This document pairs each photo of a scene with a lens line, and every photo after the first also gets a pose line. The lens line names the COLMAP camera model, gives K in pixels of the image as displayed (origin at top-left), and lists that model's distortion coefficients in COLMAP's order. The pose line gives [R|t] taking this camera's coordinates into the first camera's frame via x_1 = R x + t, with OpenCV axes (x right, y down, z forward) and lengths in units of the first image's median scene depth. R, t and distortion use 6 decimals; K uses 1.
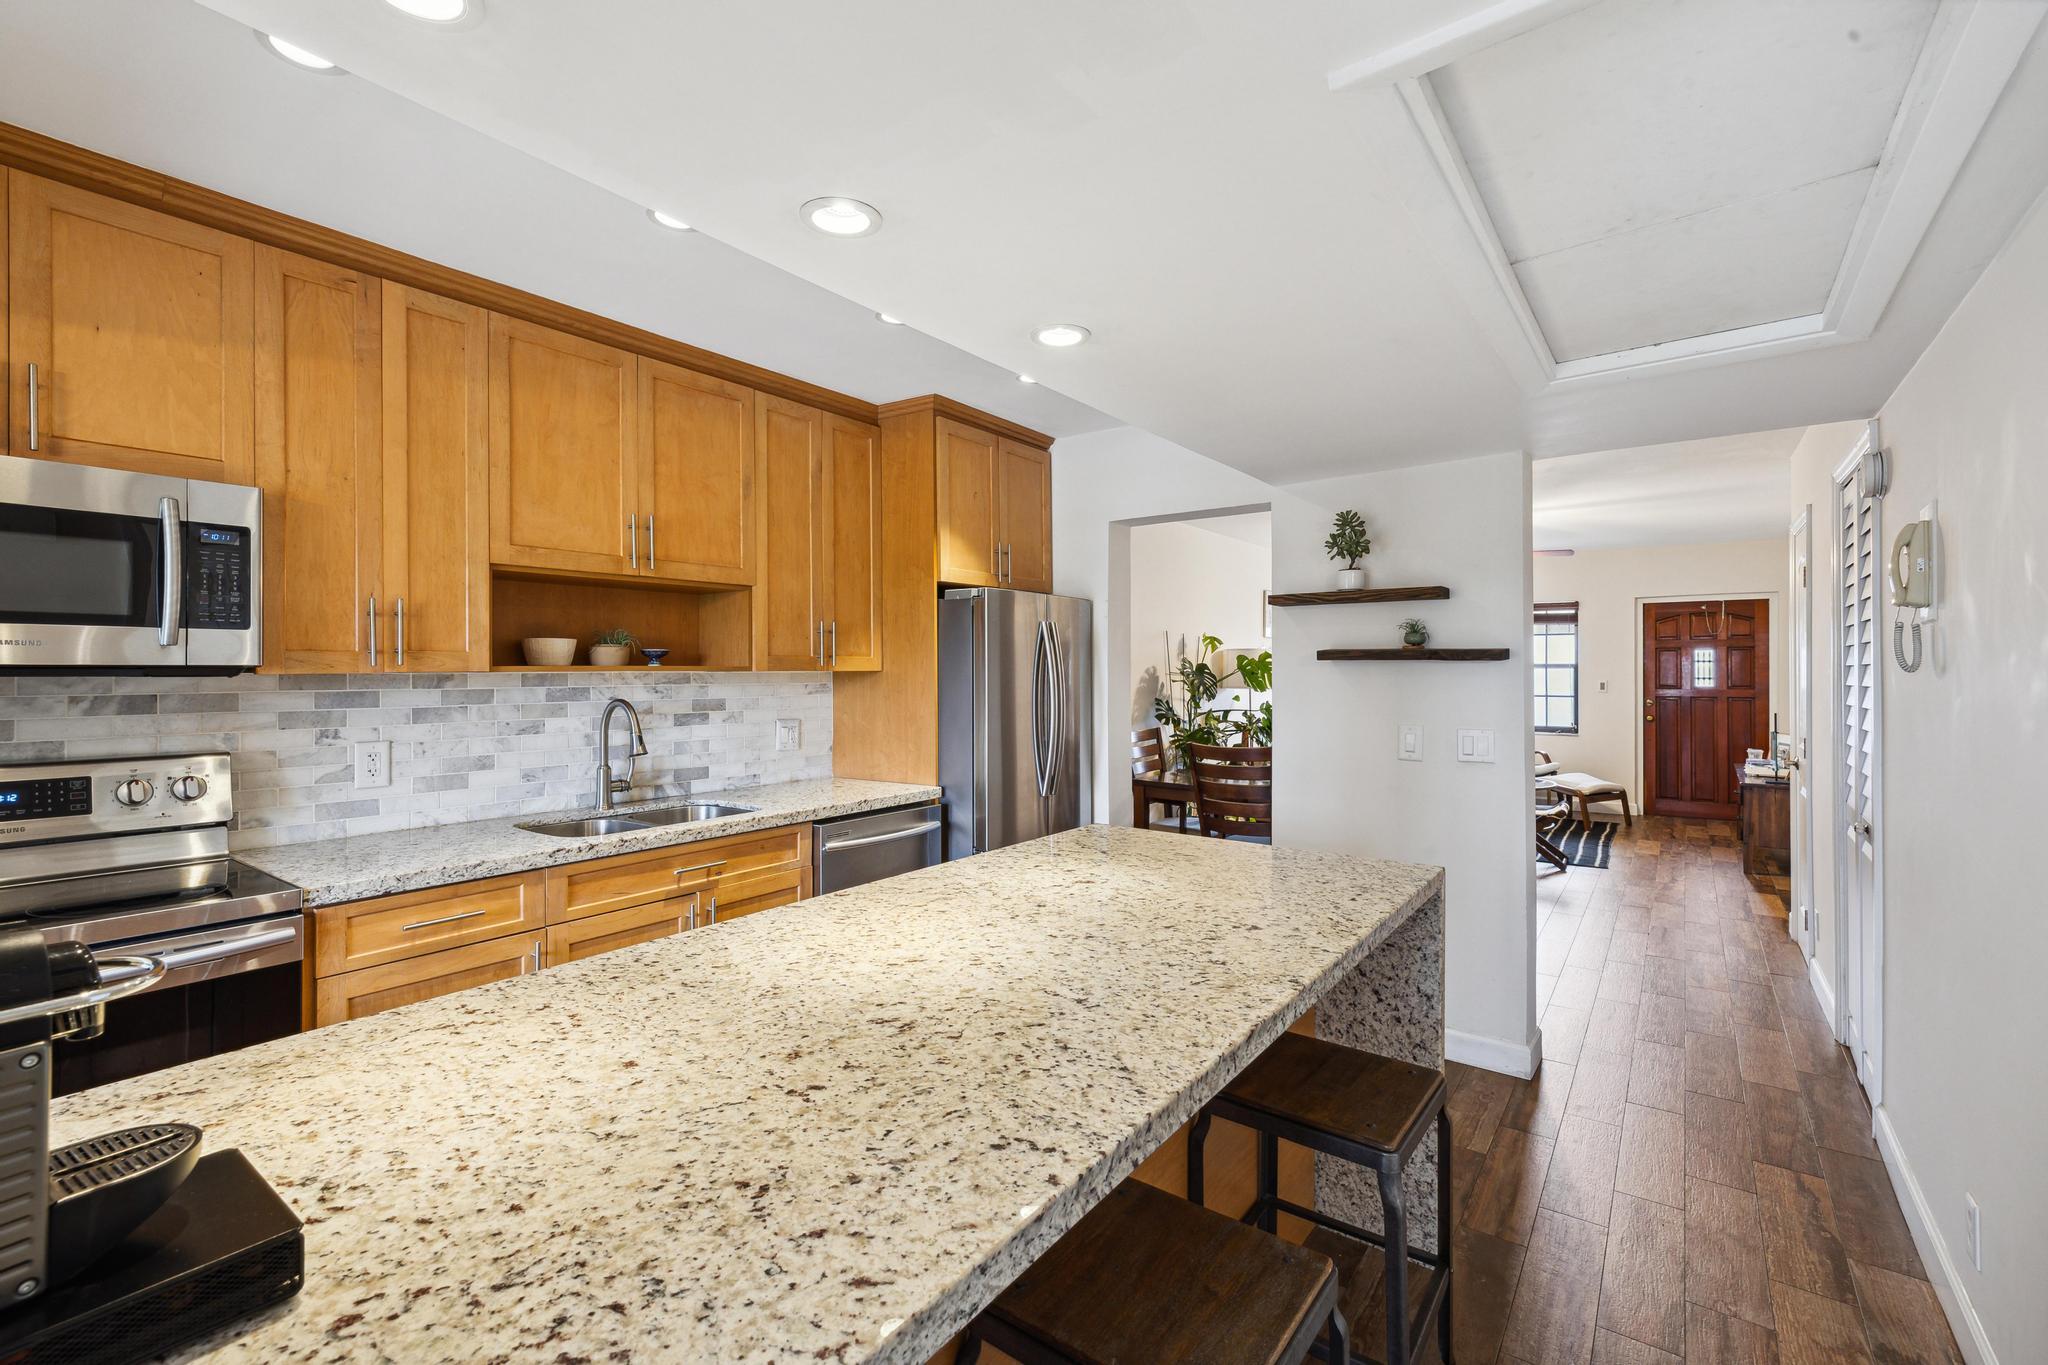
lens RADIAL K [[895.2, 0, 1014.6], [0, 895.2, 668.2], [0, 0, 1]] dist [-0.000107, -0.000136]
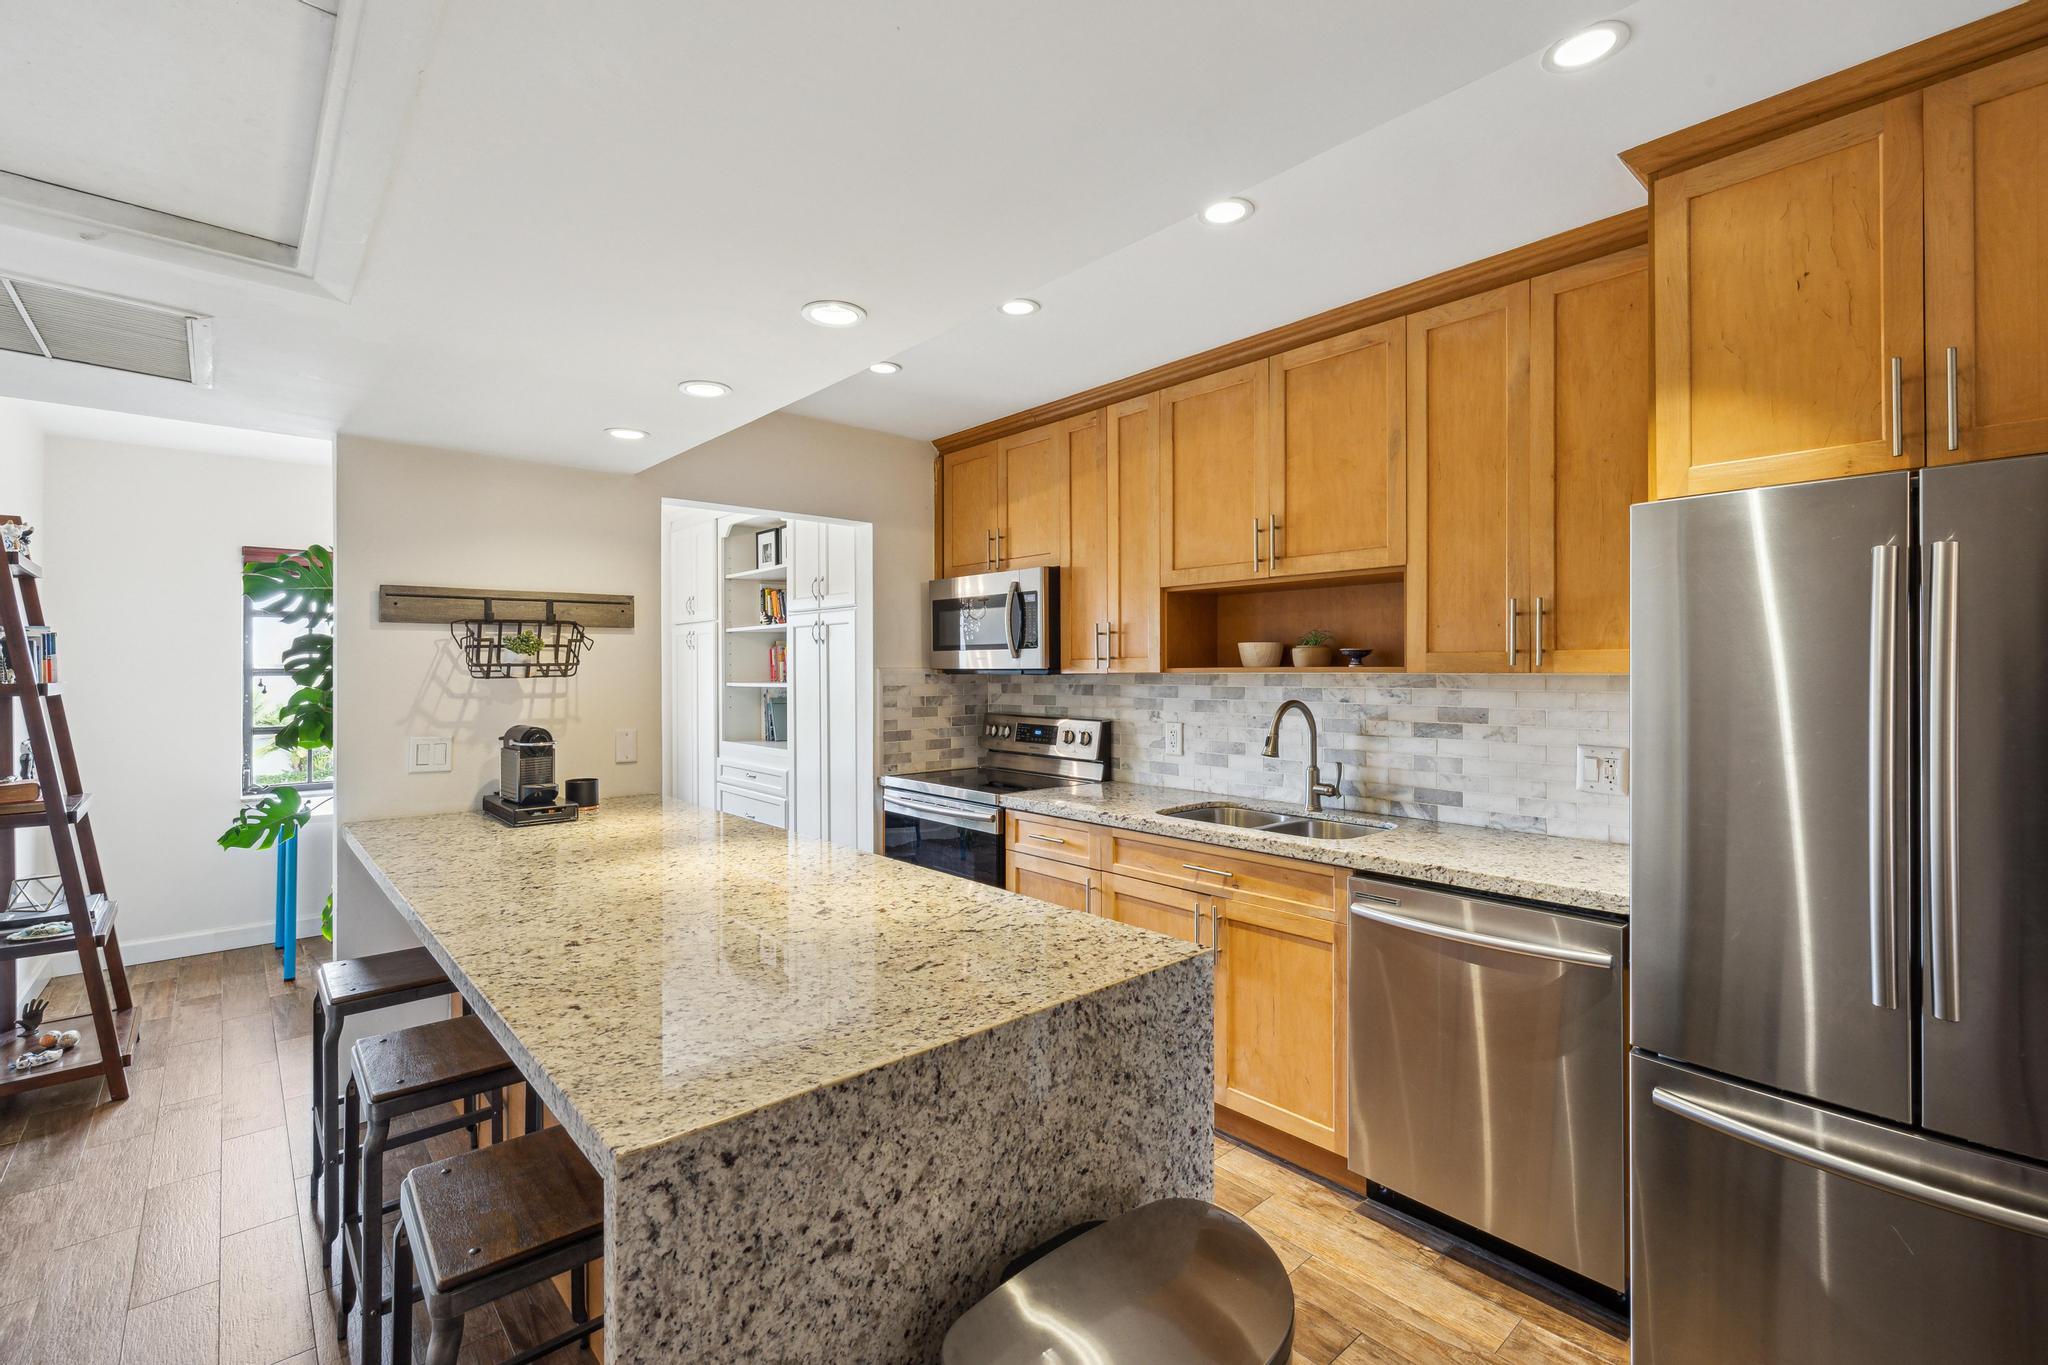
lens RADIAL K [[895.2, 0, 1014.6], [0, 895.2, 668.2], [0, 0, 1]] dist [-0.000107, -0.000136]
pose [[-0.201861, 0.000348, -0.979414, 0.584466], [0.004229, 0.999991, -0.000516, -0.002136], [0.979405, -0.004246, -0.201861, 0.870512]]
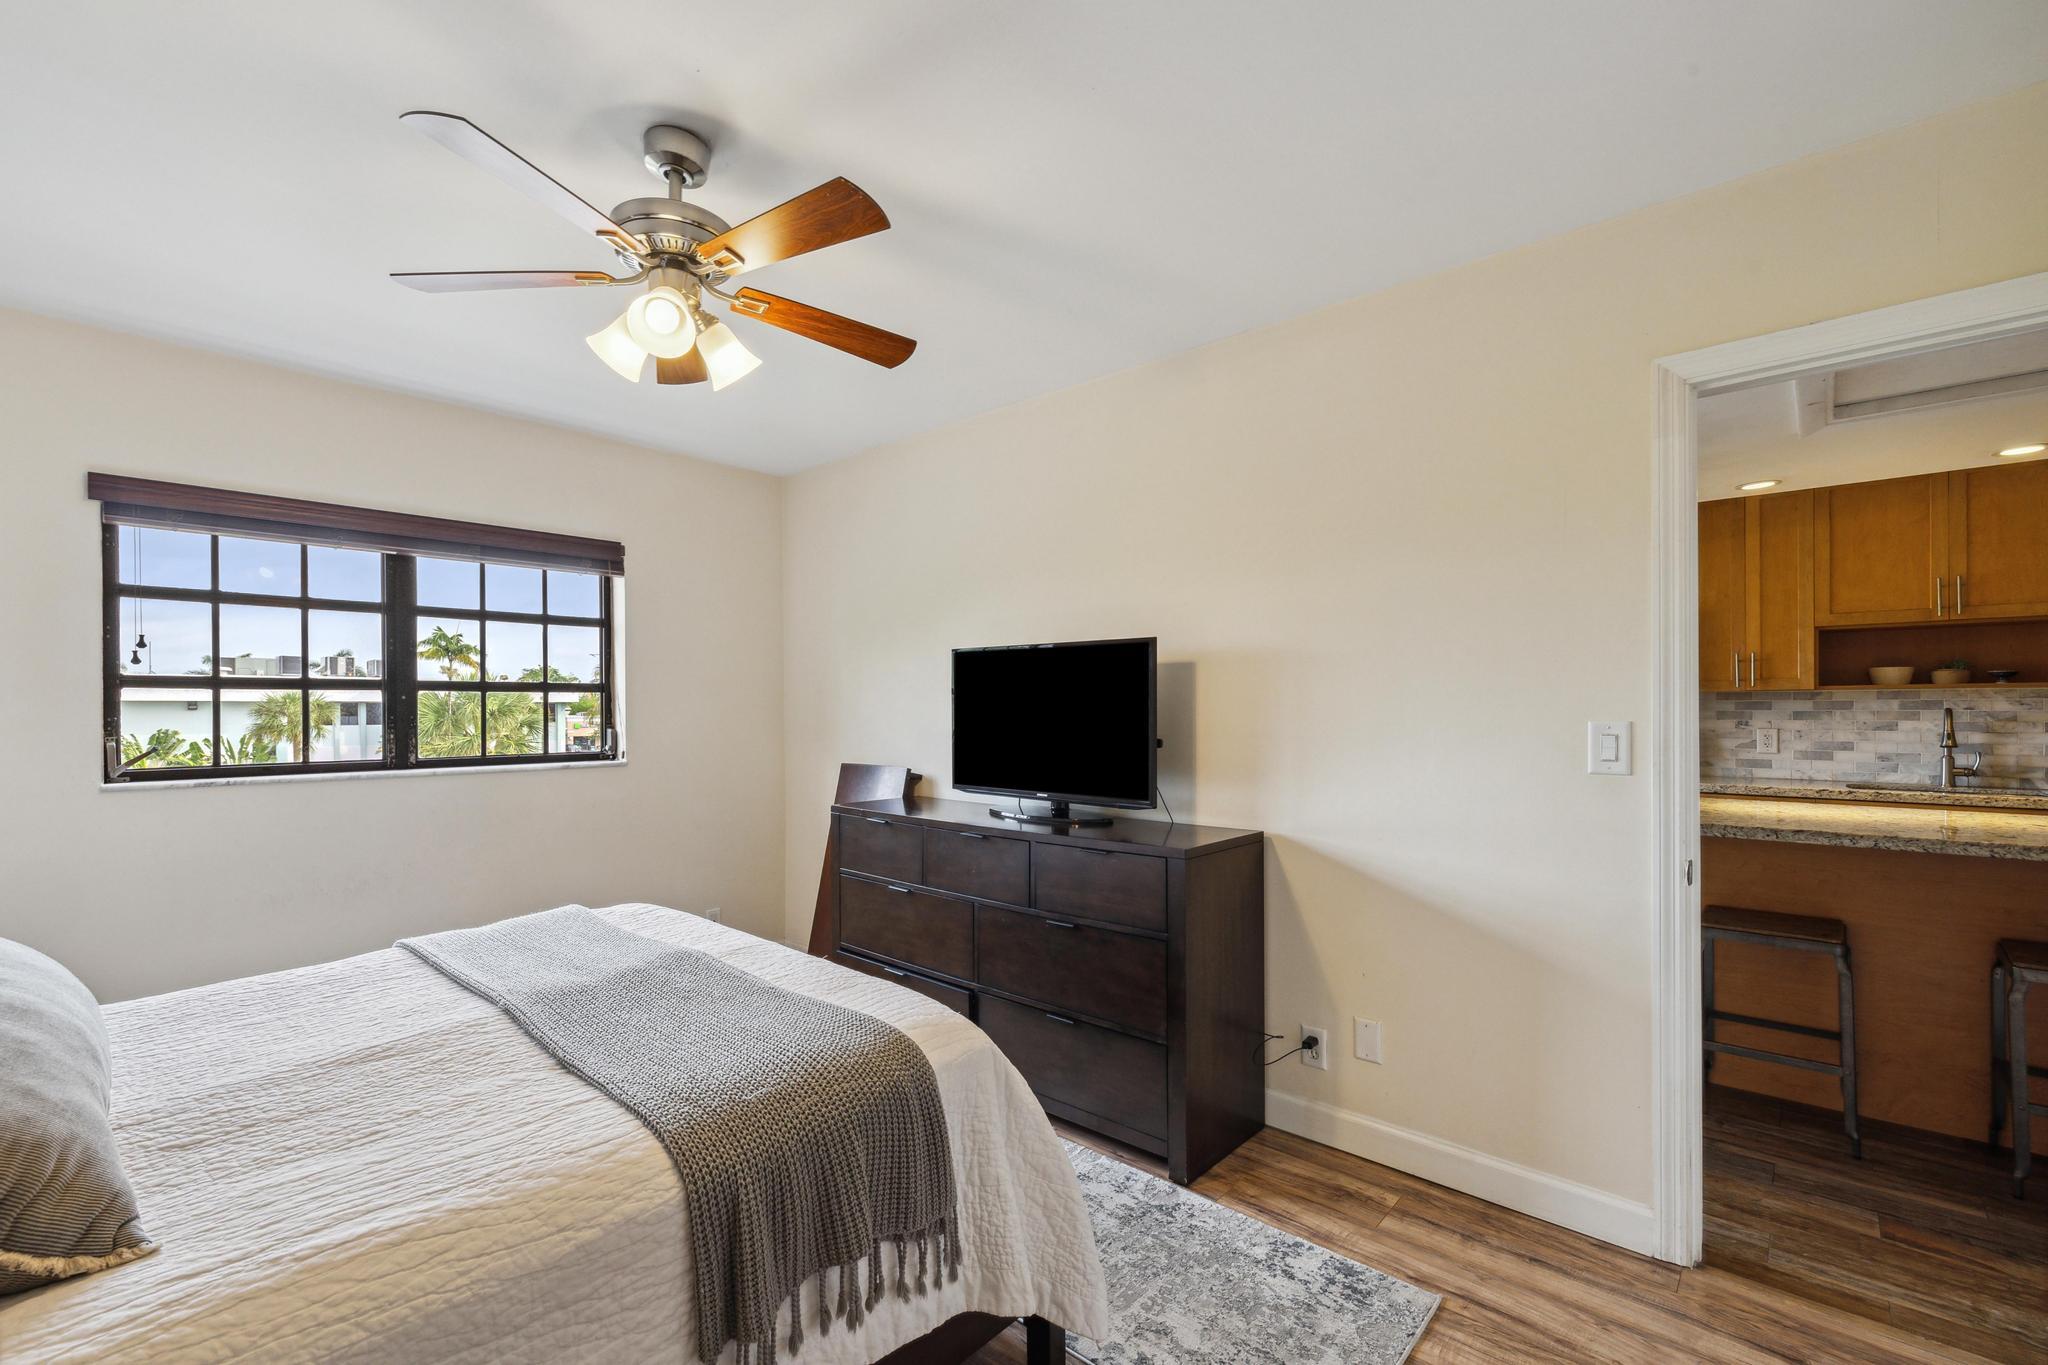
lens RADIAL K [[869.3, 0, 1012.8], [0, 869.3, 708.8], [0, 0, 1]] dist [0.000472, 0.000092]
pose [[-0.102937, -0.000307, -0.994688, 1.036753], [0.002470, 0.999997, -0.000564, 0.032197], [0.994685, -0.002515, -0.102936, -0.311062]]
